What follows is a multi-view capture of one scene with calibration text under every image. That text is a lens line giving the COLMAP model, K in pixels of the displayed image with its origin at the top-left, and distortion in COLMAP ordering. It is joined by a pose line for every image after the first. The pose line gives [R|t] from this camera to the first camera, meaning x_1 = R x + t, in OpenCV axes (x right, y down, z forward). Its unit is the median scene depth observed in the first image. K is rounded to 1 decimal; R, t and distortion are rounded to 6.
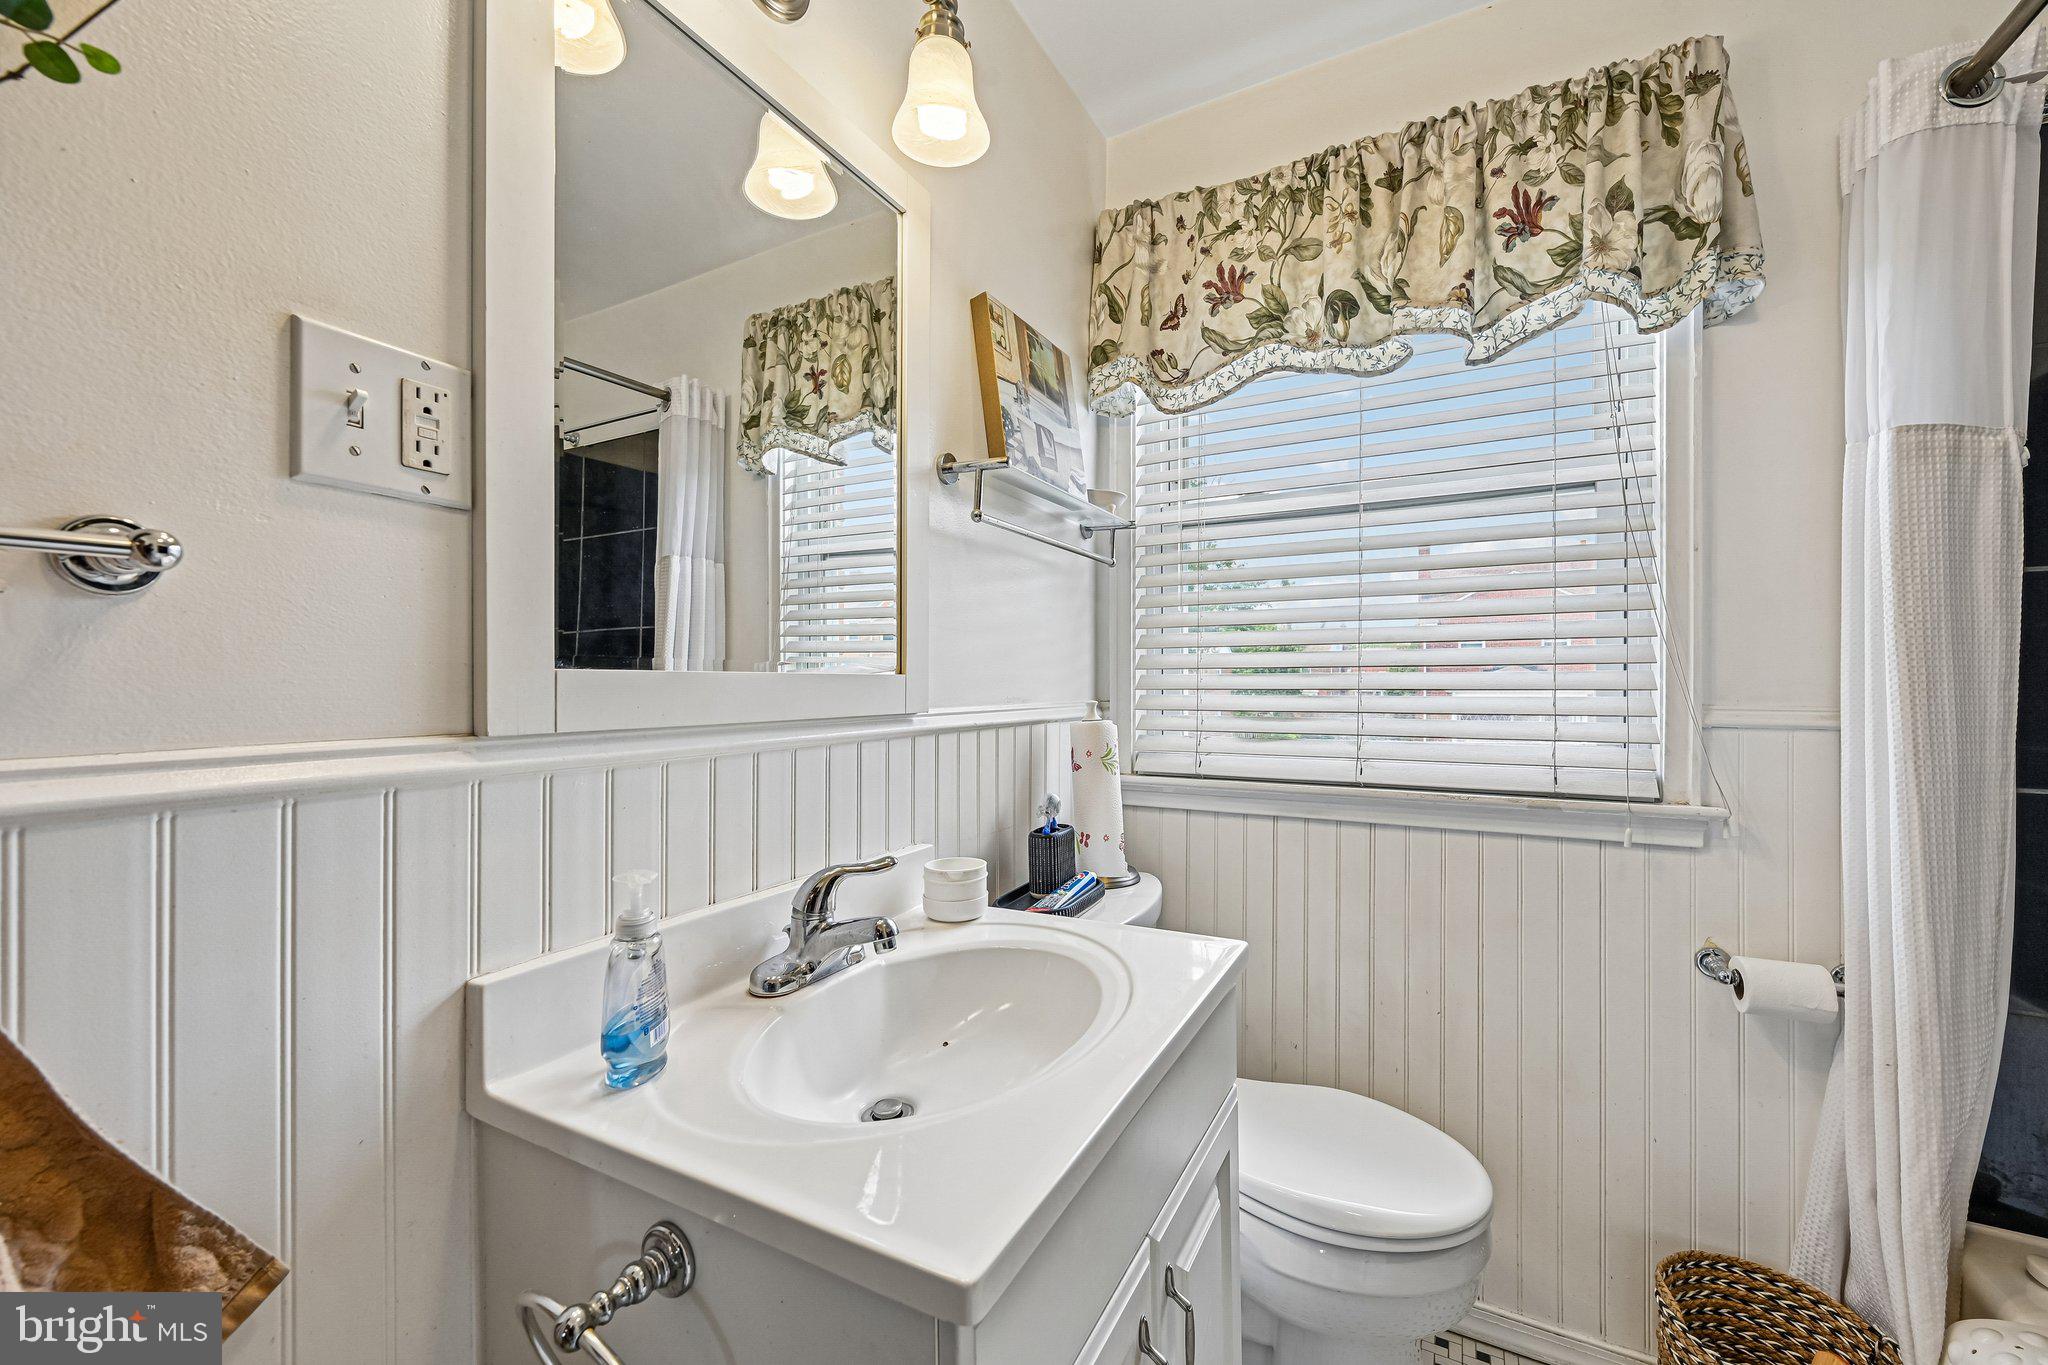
lens RADIAL K [[806.0, 0, 1034.4], [0, 806.0, 692.9], [0, 0, 1]] dist [-0.000389, -0.000344]
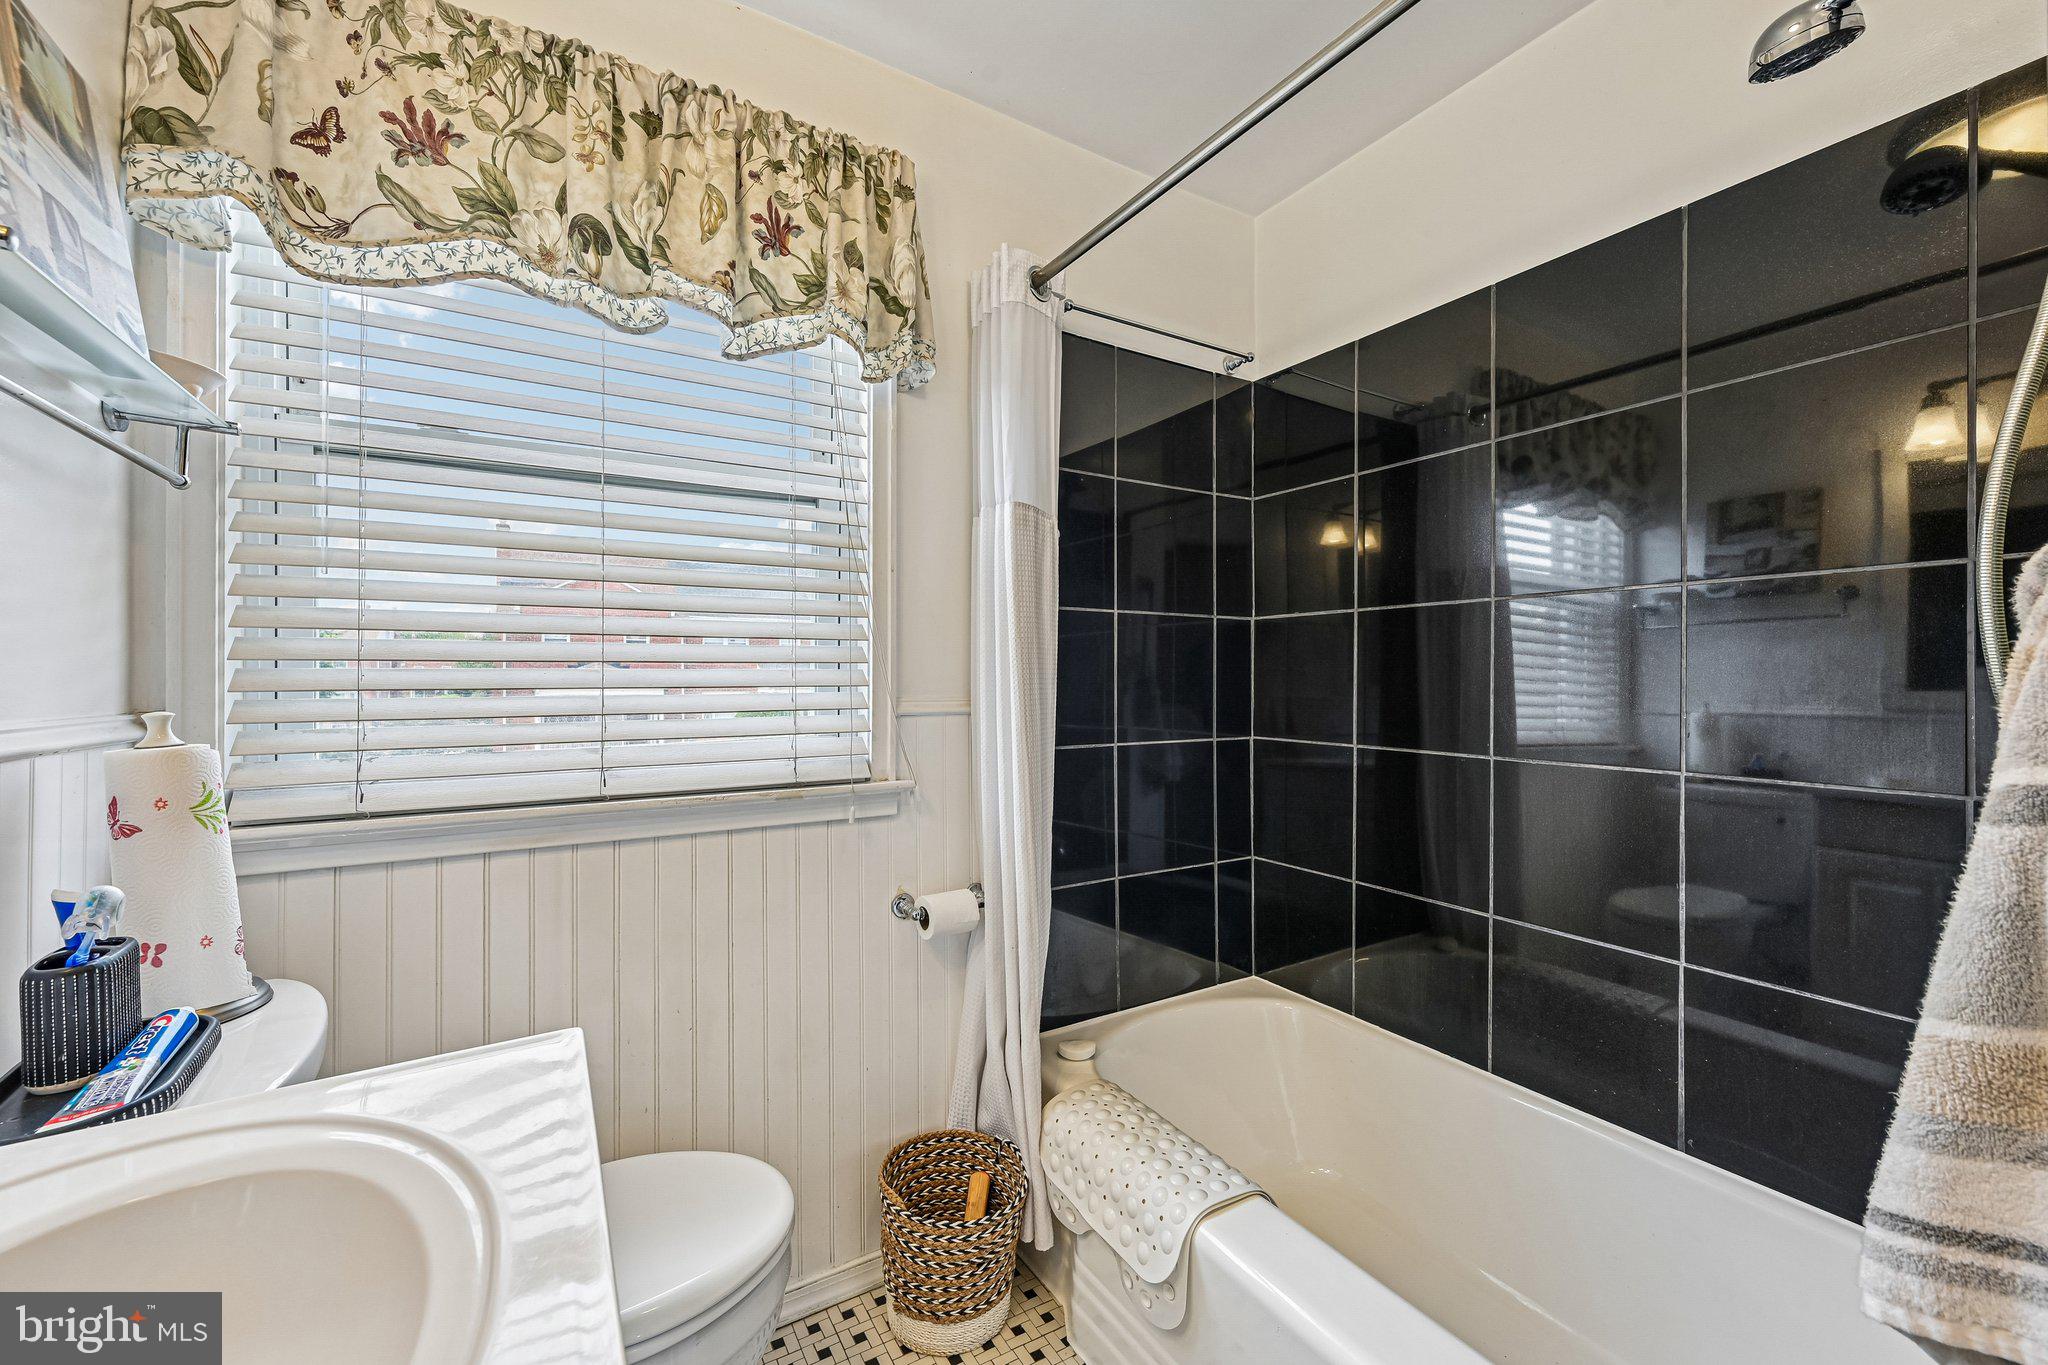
lens RADIAL K [[811.9, 0, 1024.0], [0, 811.9, 682.5], [0, 0, 1]] dist [-0.002006, 0.000130]
pose [[0.513638, -0.004097, 0.857997, -0.122977], [0.012534, 0.999918, -0.002729, -0.002674], [-0.857916, 0.012156, 0.513647, 0.184411]]
